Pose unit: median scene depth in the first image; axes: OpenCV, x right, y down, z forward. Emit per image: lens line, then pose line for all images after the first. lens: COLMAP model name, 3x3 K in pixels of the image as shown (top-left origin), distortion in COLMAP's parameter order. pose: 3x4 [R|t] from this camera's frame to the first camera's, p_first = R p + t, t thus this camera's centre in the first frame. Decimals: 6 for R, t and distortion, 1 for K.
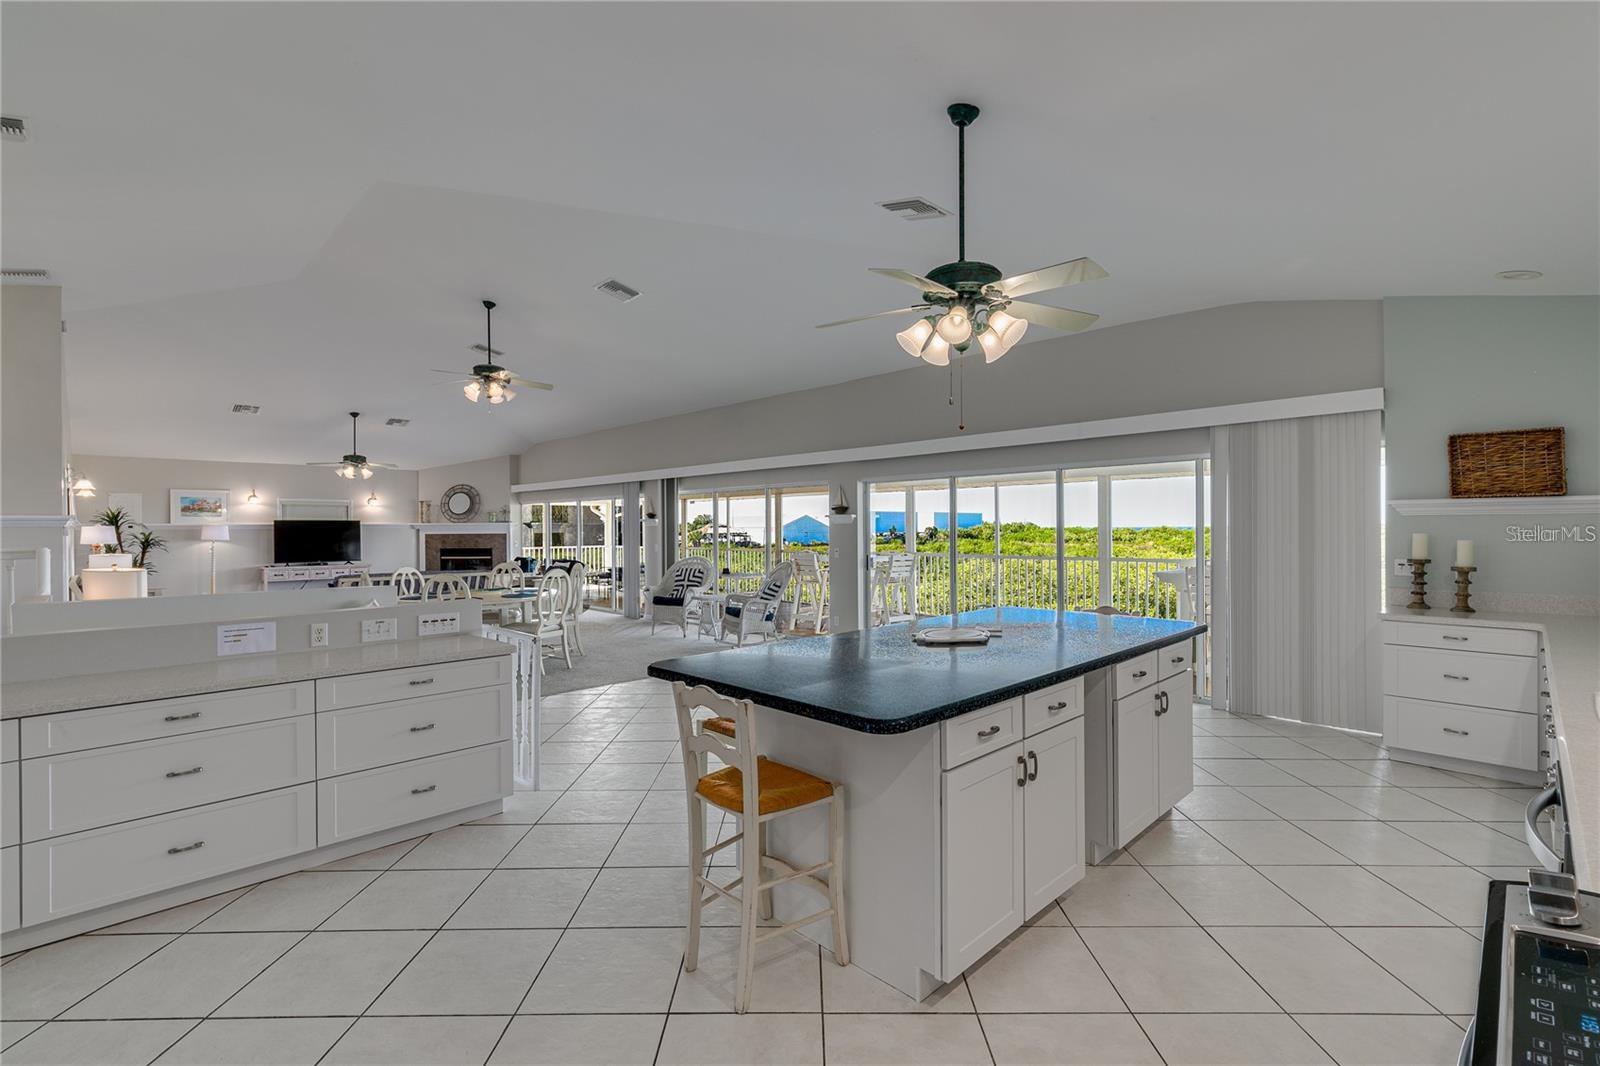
lens RADIAL K [[712.9, 0, 798.5], [0, 712.9, 531.0], [0, 0, 1]] dist [0.002796, -0.000694]
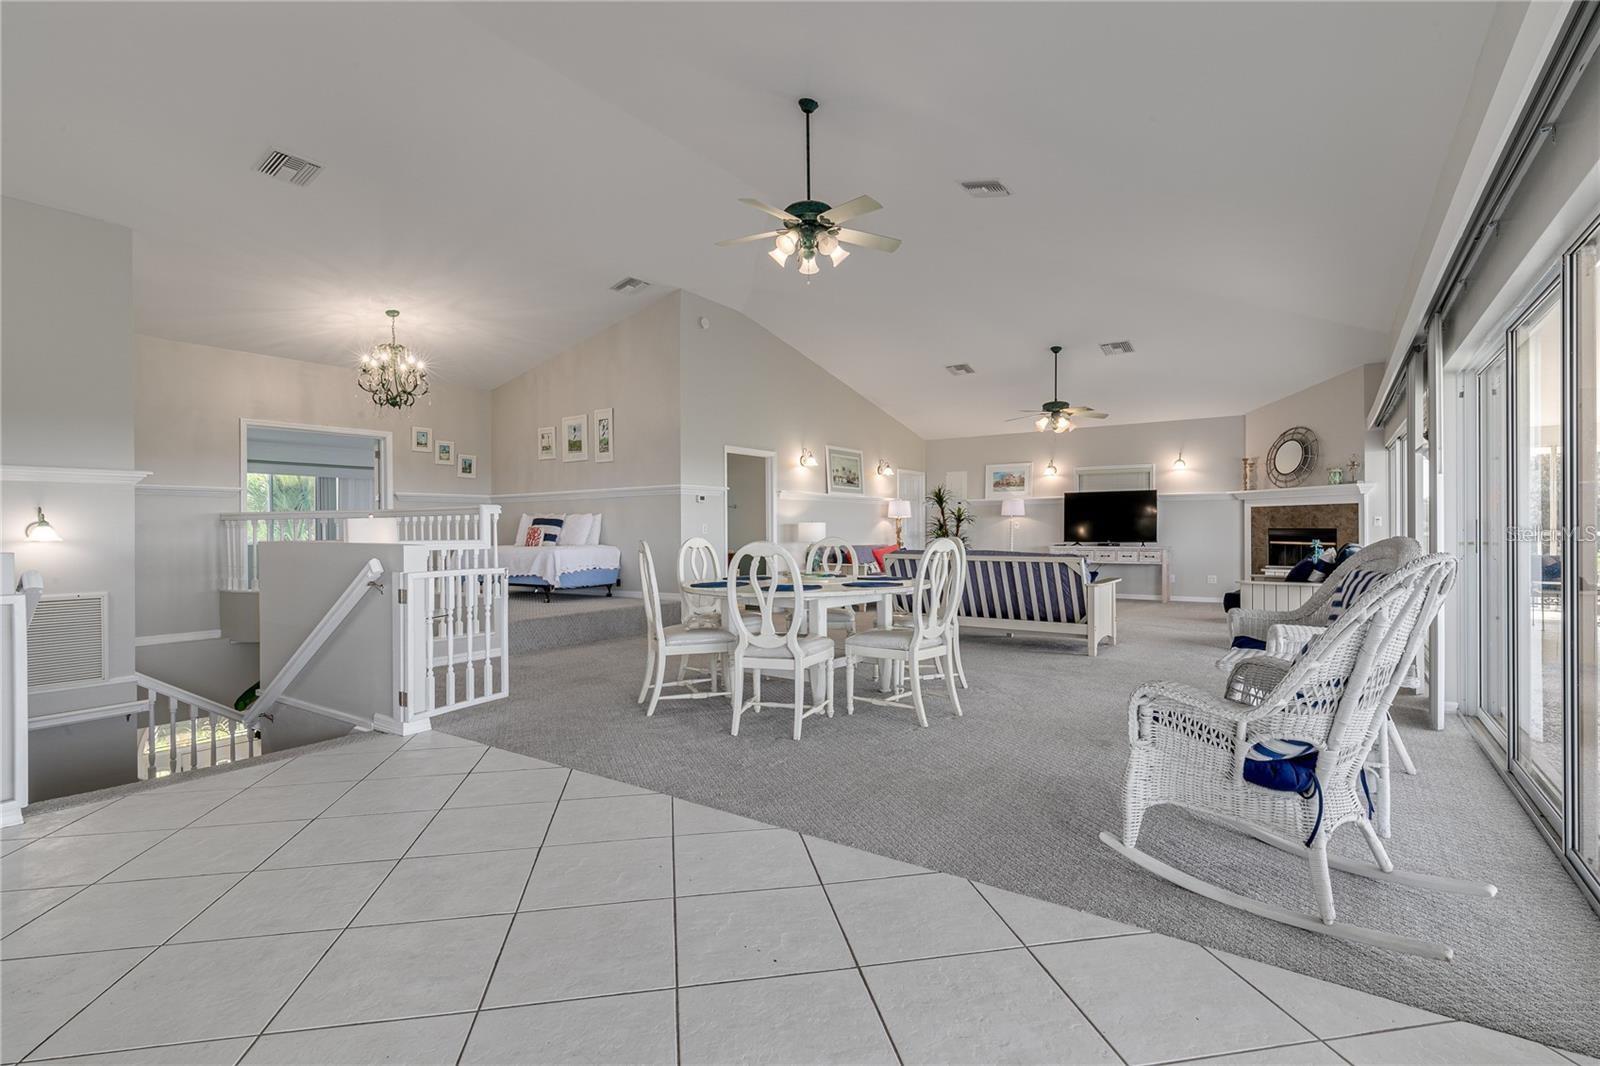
lens RADIAL K [[759.8, 0, 806.2], [0, 759.8, 527.1], [0, 0, 1]] dist [0.022110, -0.000298]
pose [[0.195096, 0.006435, -0.980763, 0.113919], [0.000776, 0.999977, 0.006716, 0.019372], [0.980784, -0.002071, 0.195086, 0.472324]]
